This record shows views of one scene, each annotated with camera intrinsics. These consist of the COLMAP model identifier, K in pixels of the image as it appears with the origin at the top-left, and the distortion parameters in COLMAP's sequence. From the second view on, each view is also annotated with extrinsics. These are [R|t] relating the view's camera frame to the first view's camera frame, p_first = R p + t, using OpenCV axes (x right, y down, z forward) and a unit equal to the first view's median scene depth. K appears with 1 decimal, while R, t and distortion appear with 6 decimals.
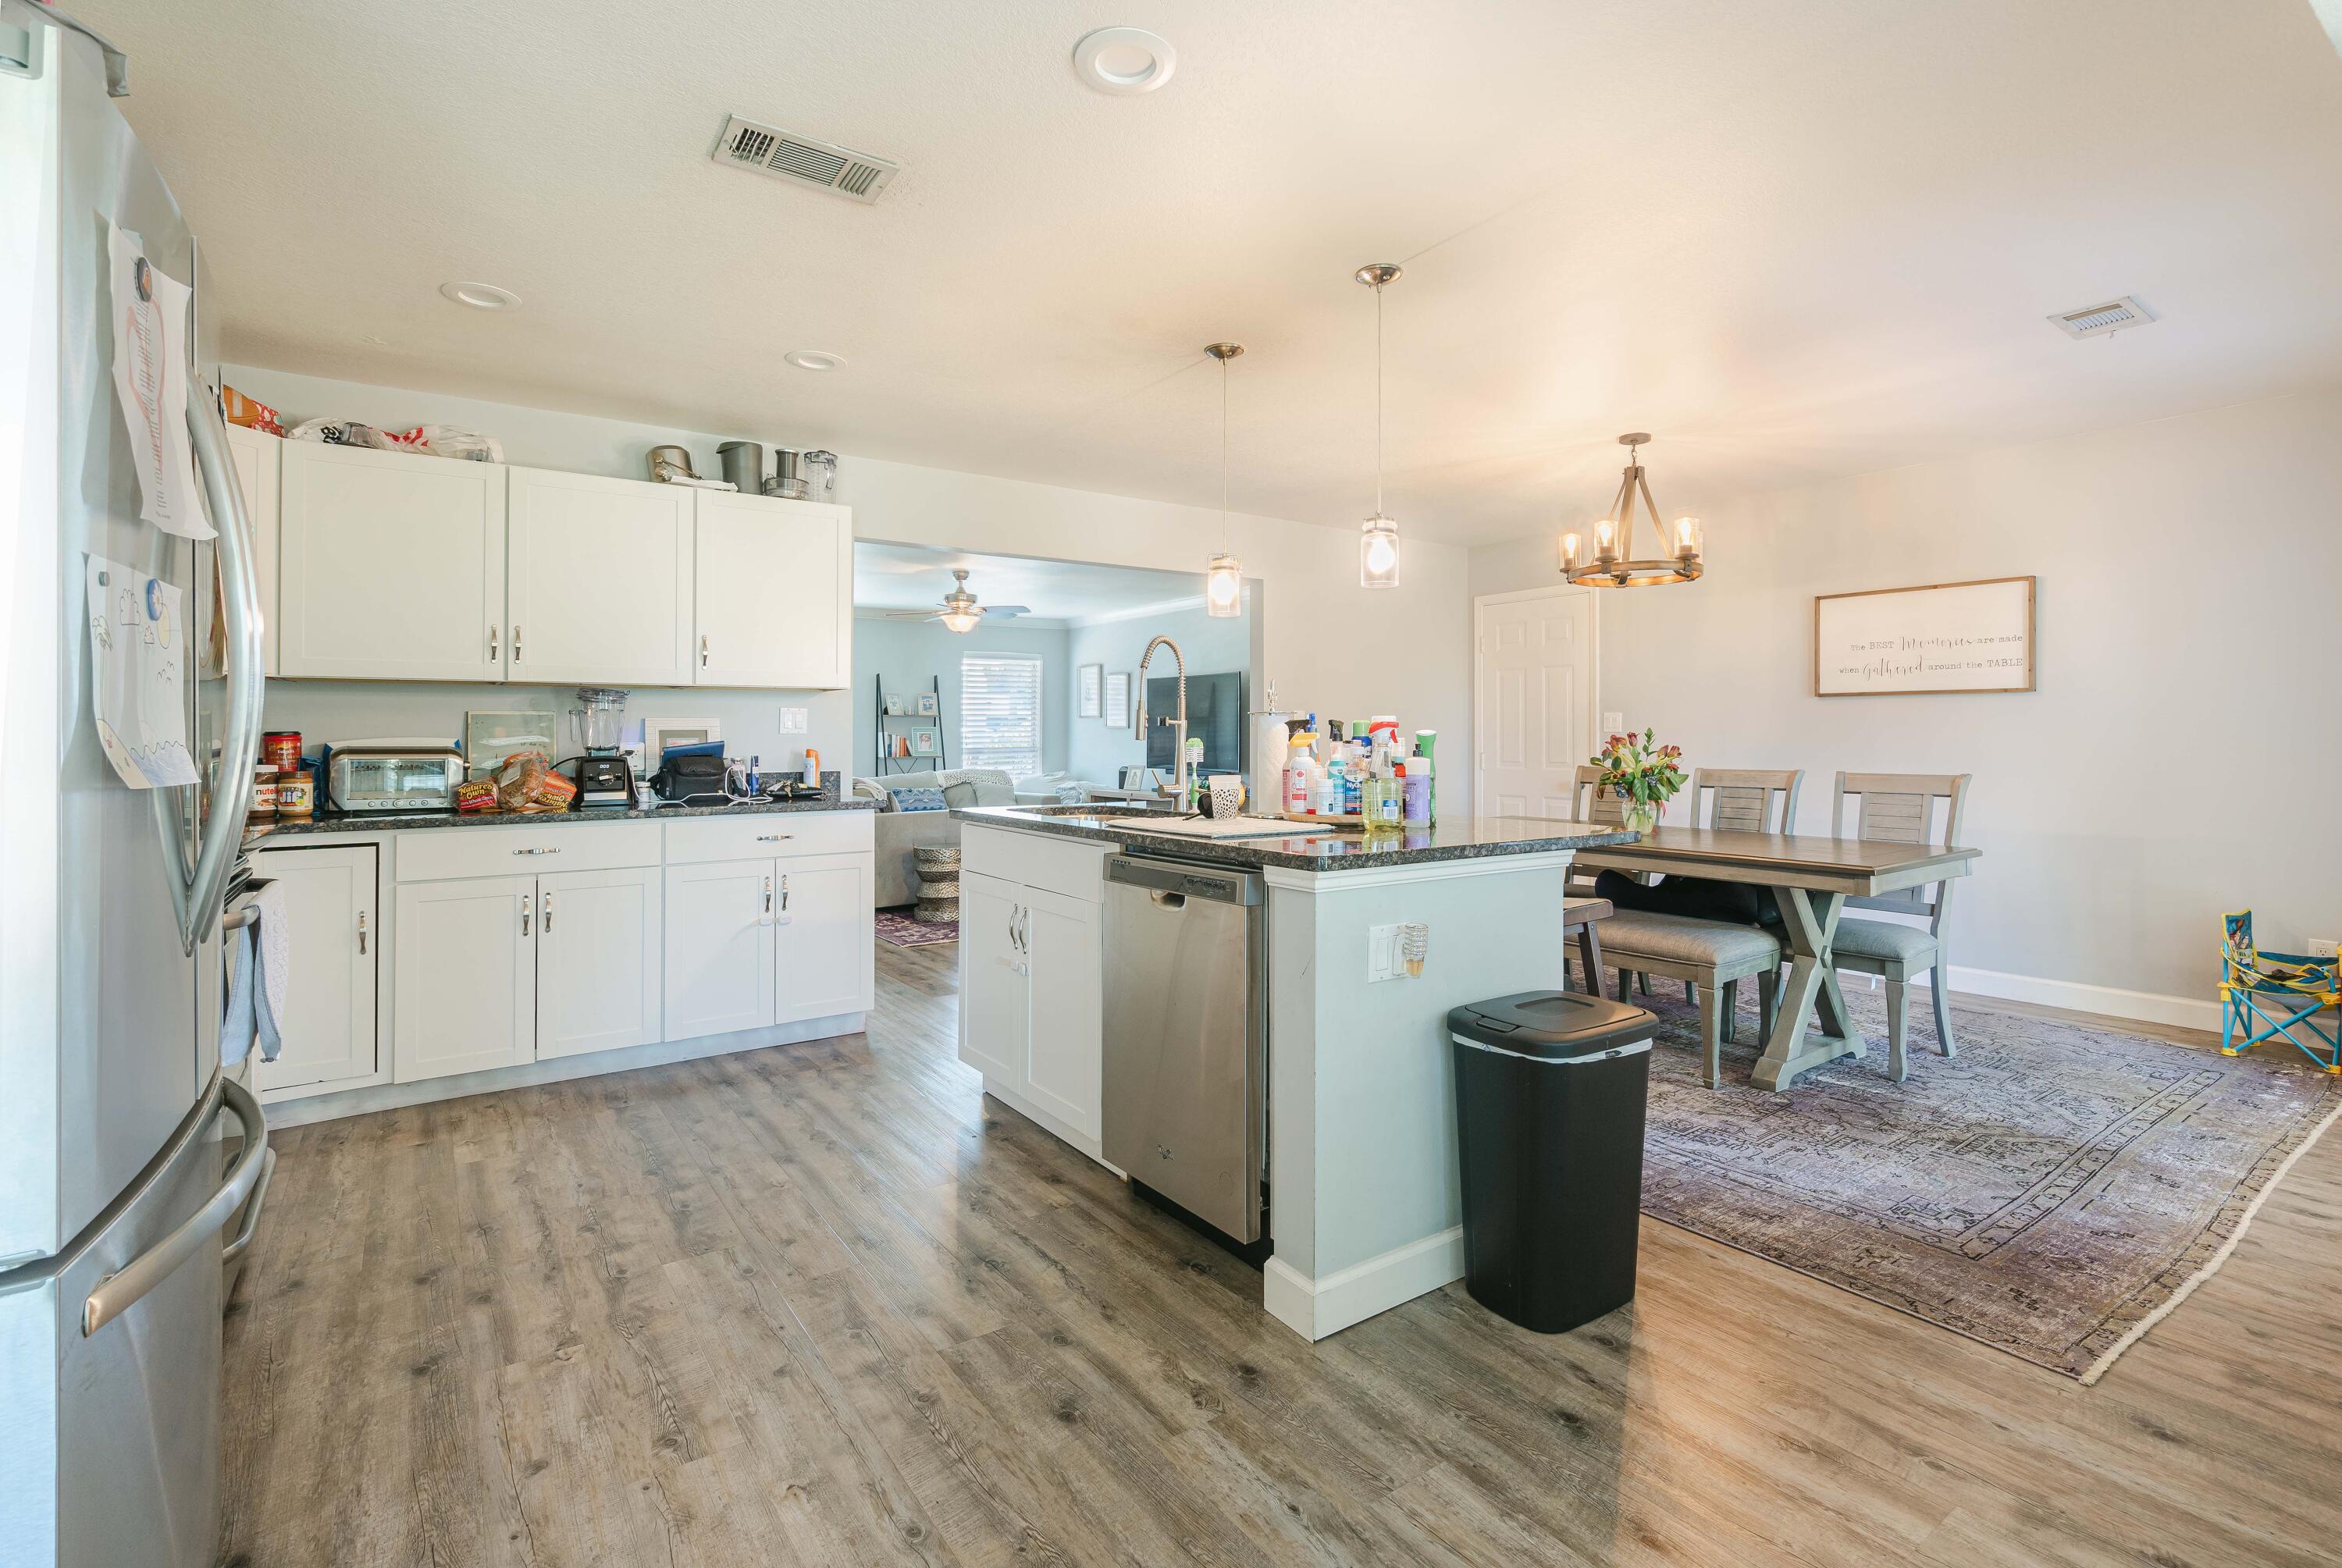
lens RADIAL K [[1076.6, 0, 1245.1], [0, 1076.6, 748.3], [0, 0, 1]] dist [-0.001443, -0.000322]
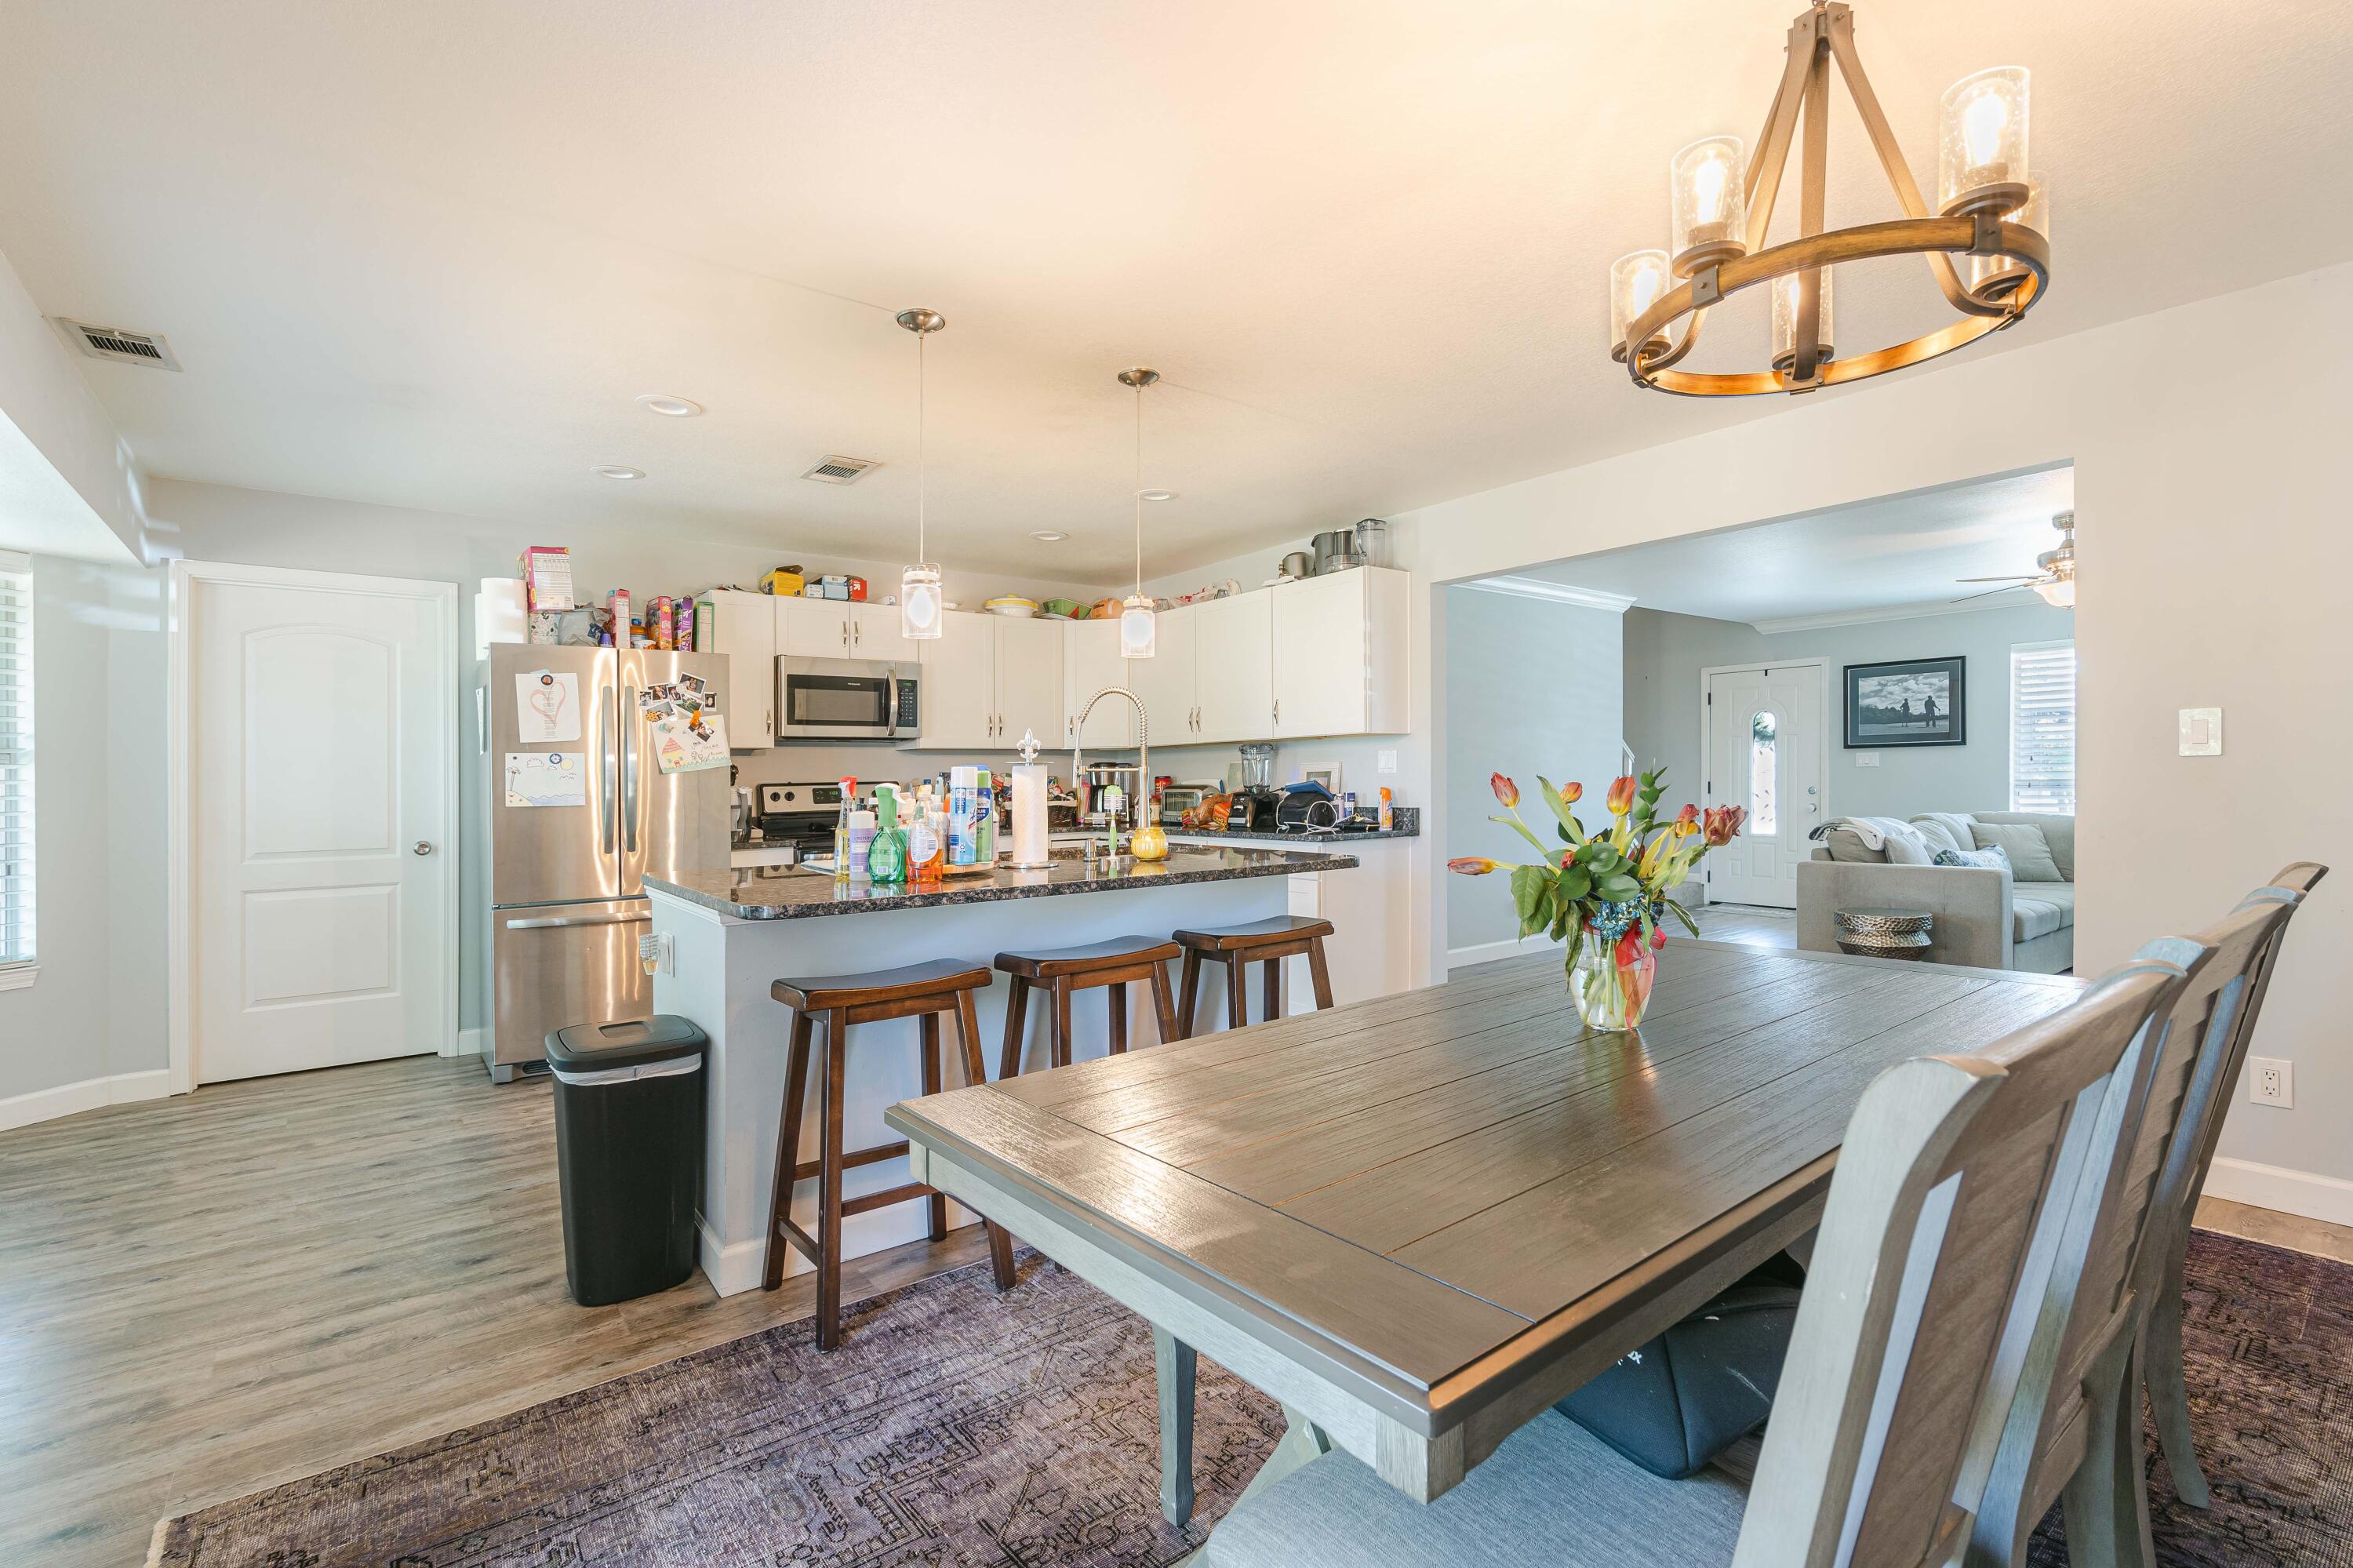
lens RADIAL K [[1081.8, 0, 1173.8], [0, 1081.8, 783.0], [0, 0, 1]] dist [-0.001443, -0.000322]
pose [[0.007269, 0.007450, -0.999946, 1.208235], [0.008006, 0.999940, 0.007508, -0.021656], [0.999942, -0.008060, 0.007209, 1.320827]]
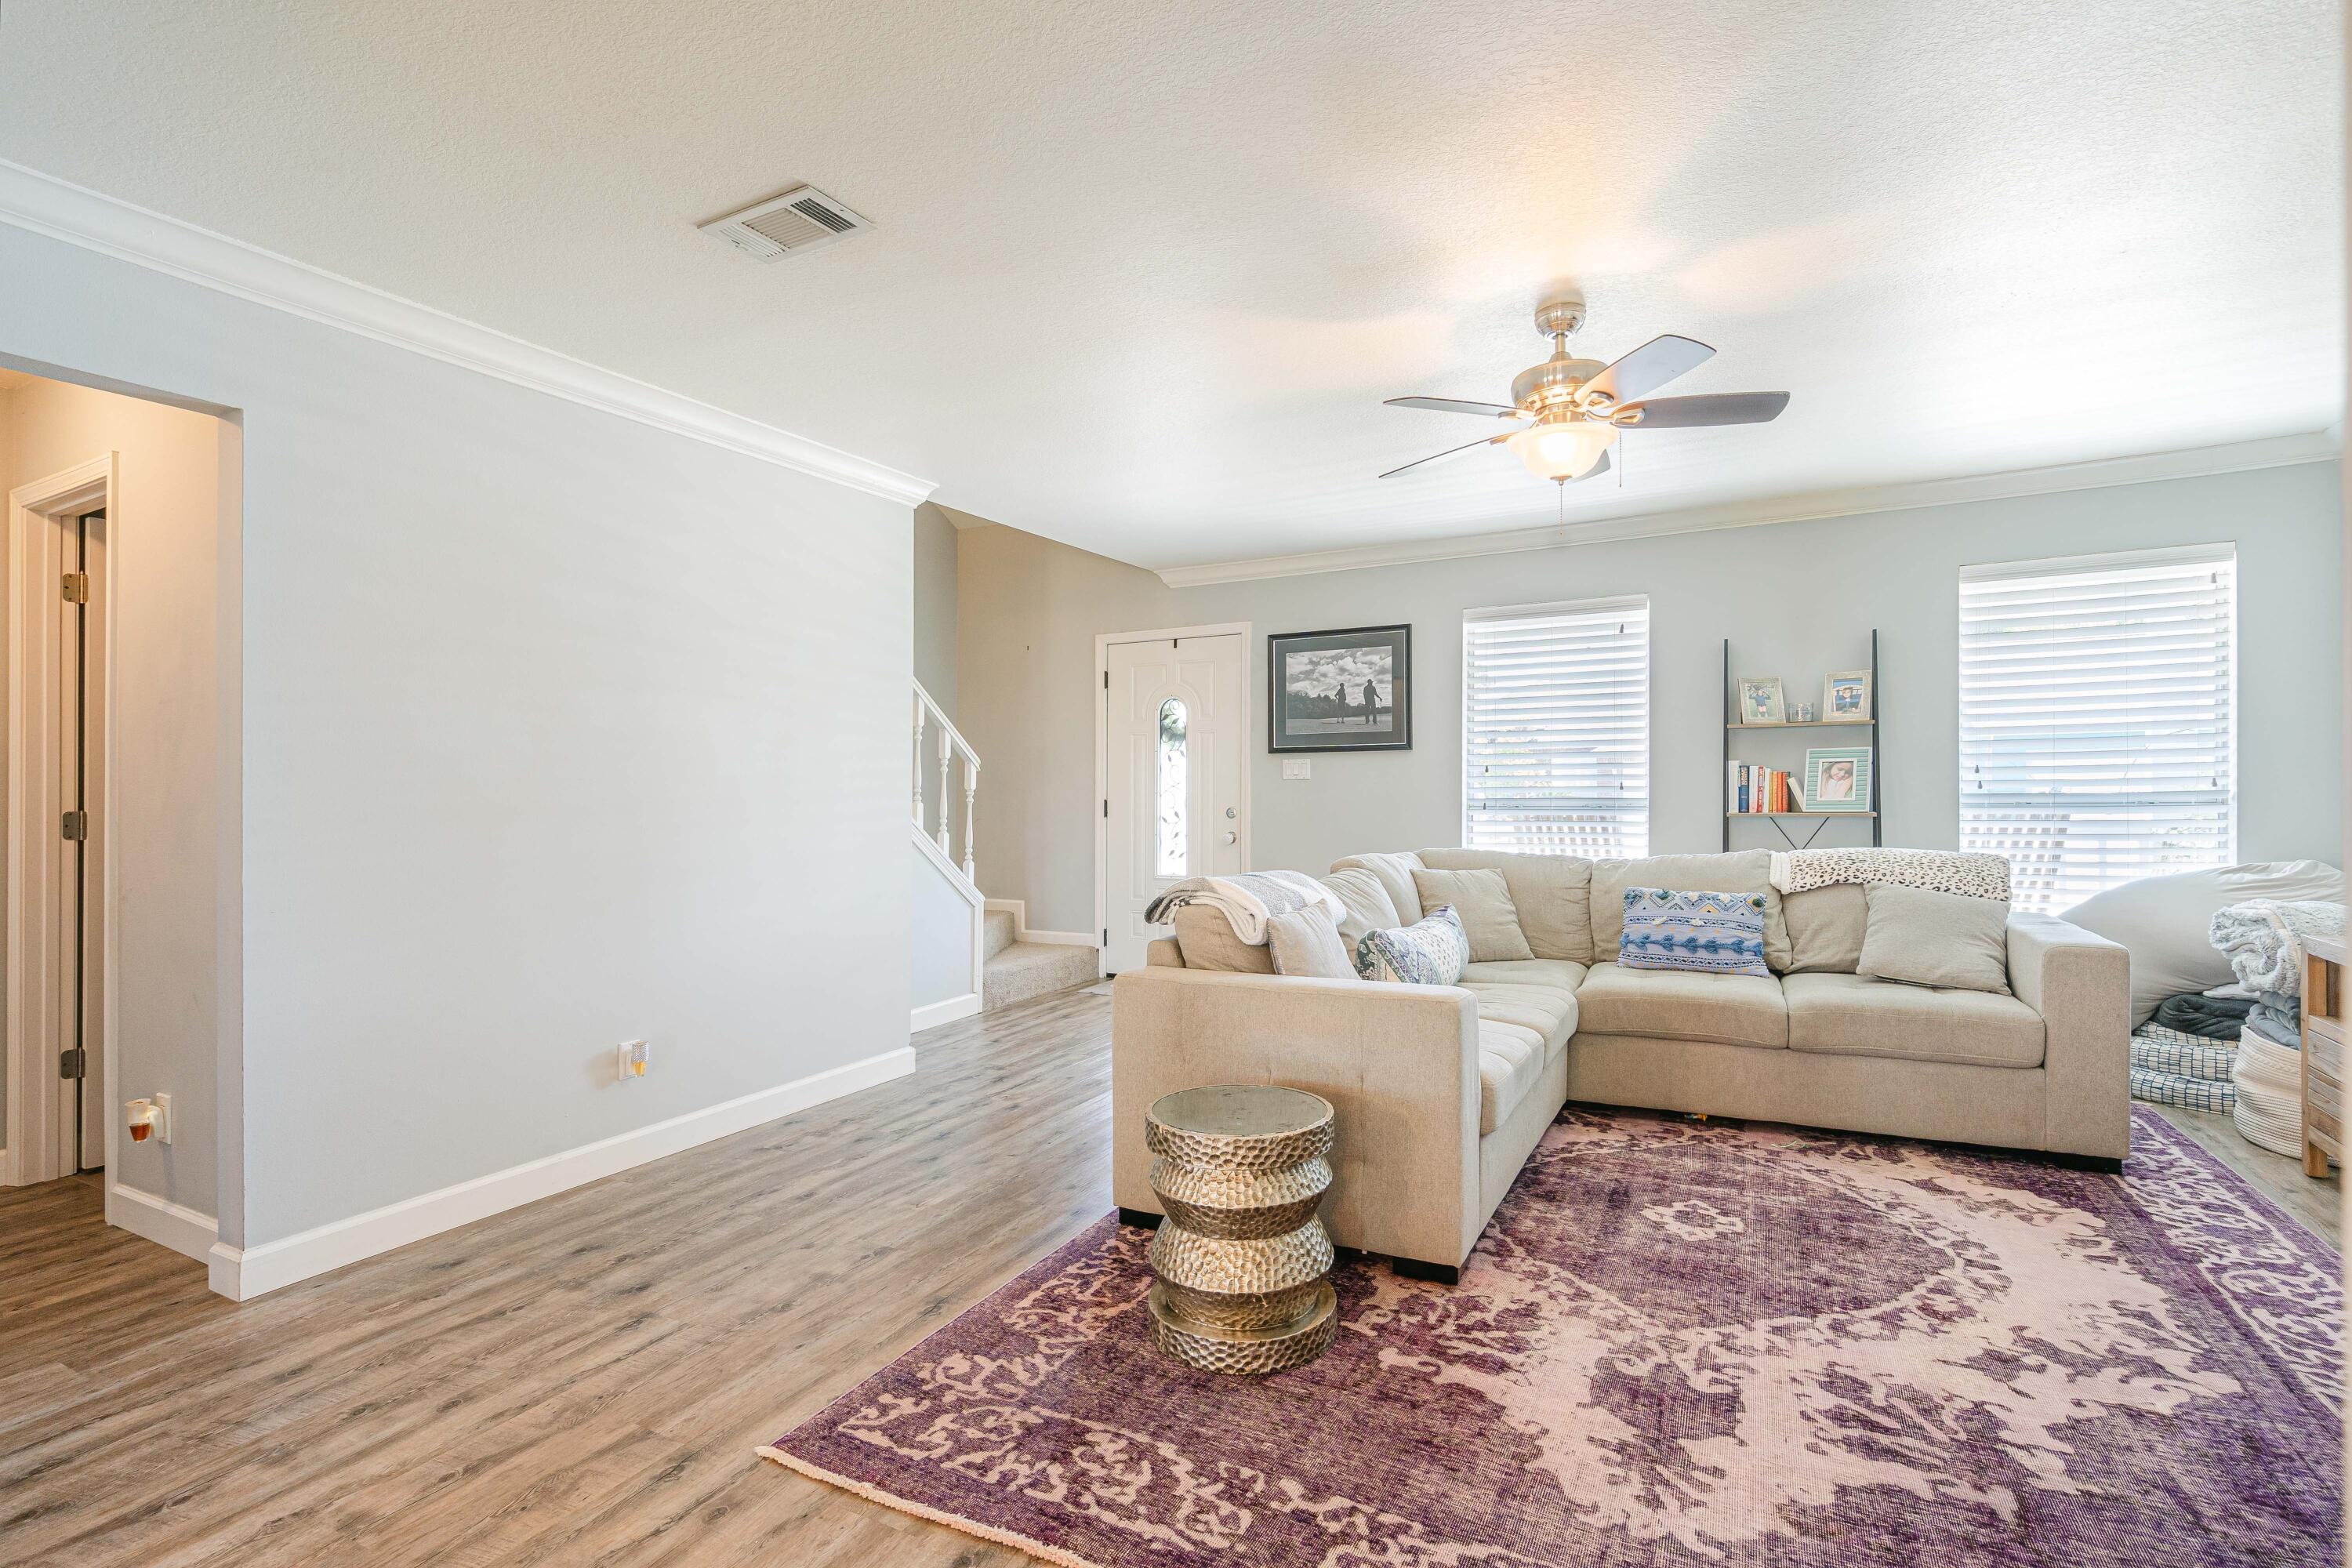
lens RADIAL K [[1141.6, 0, 1175.9], [0, 1141.6, 779.7], [0, 0, 1]] dist [-0.006041, 0.000888]
pose [[0.414604, -0.003790, -0.909994, 0.070675], [0.003052, 0.999991, -0.002775, -0.022480], [0.909997, -0.001627, 0.414612, 2.191598]]
